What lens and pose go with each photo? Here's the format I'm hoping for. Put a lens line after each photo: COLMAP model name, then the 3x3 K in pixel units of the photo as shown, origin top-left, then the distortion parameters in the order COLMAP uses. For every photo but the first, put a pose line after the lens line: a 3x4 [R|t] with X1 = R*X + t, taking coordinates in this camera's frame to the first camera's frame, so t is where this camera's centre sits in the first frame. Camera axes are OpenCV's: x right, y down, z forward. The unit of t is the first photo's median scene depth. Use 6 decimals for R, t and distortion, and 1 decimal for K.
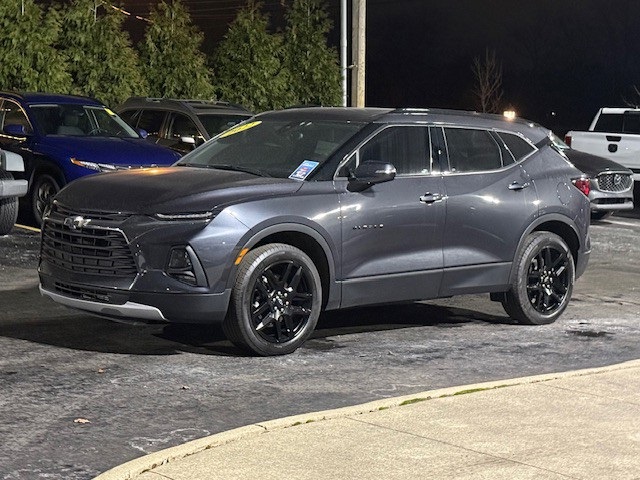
lens RADIAL K [[1376.2, 0, 317.1], [0, 1376.2, 238.2], [0, 0, 1]] dist [0.135163, 0.000000]
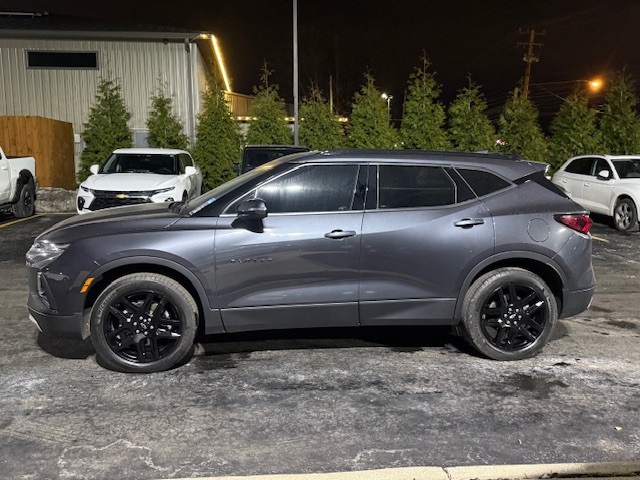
lens RADIAL K [[591.2, 0, 322.4], [0, 591.2, 244.2], [0, 0, 1]] dist [0.019906, 0.000000]
pose [[0.806752, 0.052881, -0.588519, 0.300650], [-0.028240, 0.998300, 0.050990, -0.039179], [0.590215, -0.024517, 0.806874, 0.565919]]
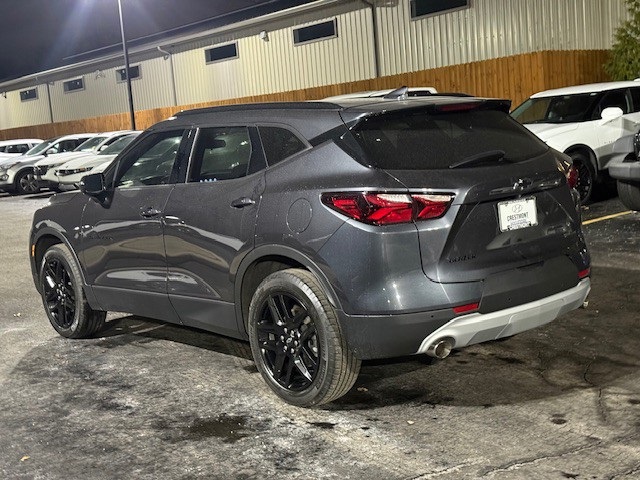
lens RADIAL K [[892.7, 0, 314.7], [0, 892.7, 237.8], [0, 0, 1]] dist [0.090468, 0.000000]
pose [[-0.066855, 0.087843, -0.993888, 0.591535], [-0.002609, 0.996098, 0.088214, -0.058300], [0.997759, 0.008490, -0.066365, 1.026582]]
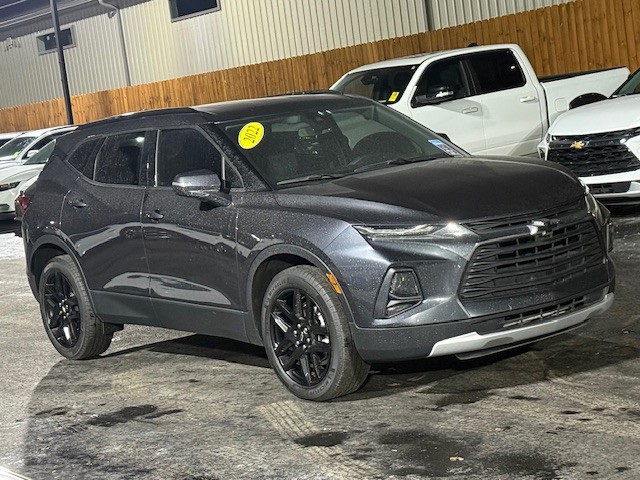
lens RADIAL K [[1376.2, 0, 320.3], [0, 1376.2, 241.0], [0, 0, 1]] dist [0.135163, 0.000000]
pose [[-0.073970, 0.066878, -0.995015, 0.678959], [0.043639, 0.997010, 0.063768, -0.062678], [0.996305, -0.038704, -0.076667, 1.012902]]
